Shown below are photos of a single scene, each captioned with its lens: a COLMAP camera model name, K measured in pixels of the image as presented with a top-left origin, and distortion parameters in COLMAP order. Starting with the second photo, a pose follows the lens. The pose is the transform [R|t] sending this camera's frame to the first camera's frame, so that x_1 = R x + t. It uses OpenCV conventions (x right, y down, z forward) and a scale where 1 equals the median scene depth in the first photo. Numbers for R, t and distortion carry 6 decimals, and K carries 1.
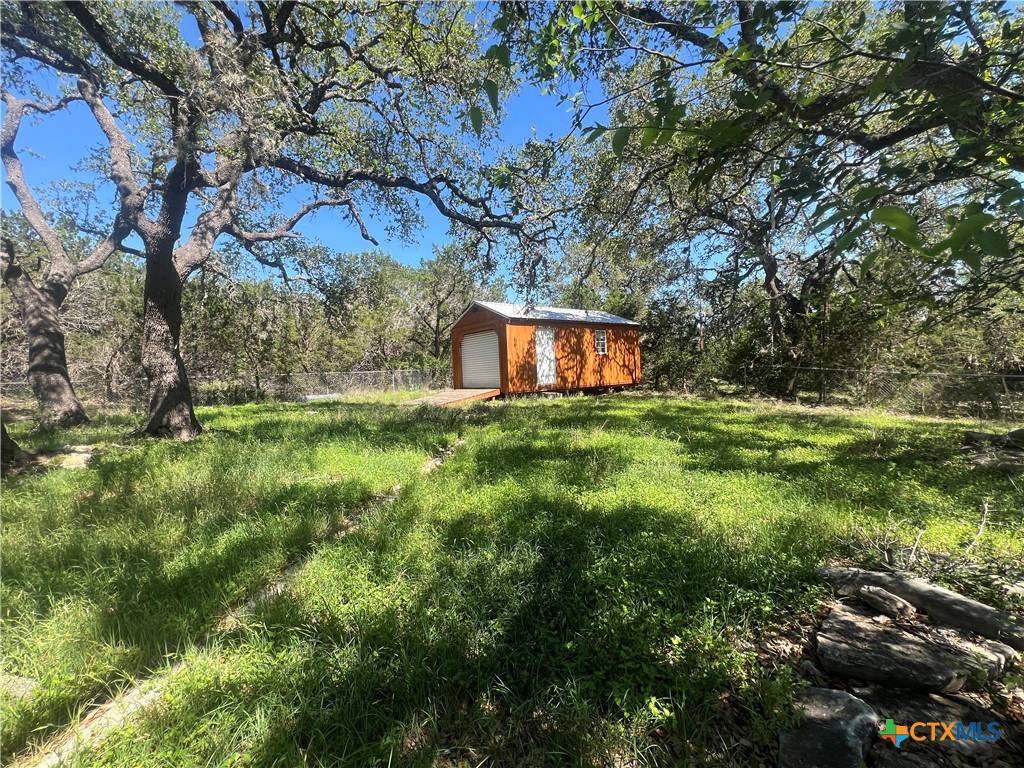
lens RADIAL K [[409.0, 0, 510.7], [0, 409.0, 383.9], [0, 0, 1]] dist [-0.000258, -0.000055]
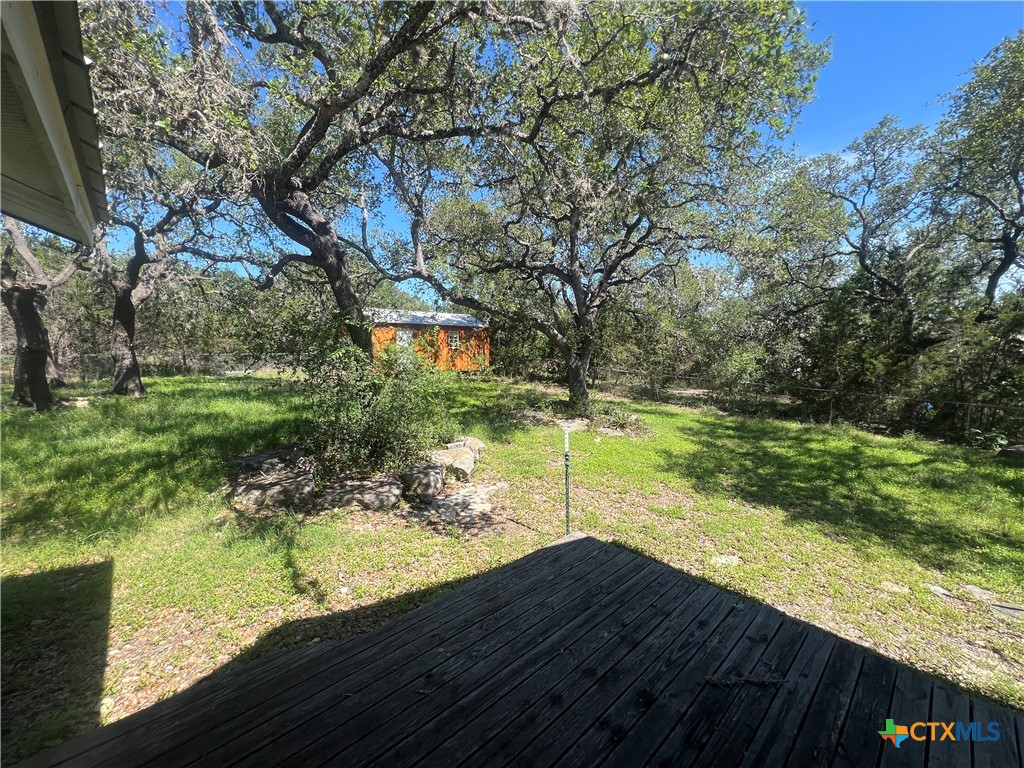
lens RADIAL K [[409.0, 0, 513.4], [0, 409.0, 383.9], [0, 0, 1]] dist [-0.000258, -0.000055]
pose [[0.992675, 0.030933, 0.116787, 0.495771], [-0.036867, 0.998118, 0.048997, -0.053378], [-0.115052, -0.052943, 0.991948, -0.760893]]
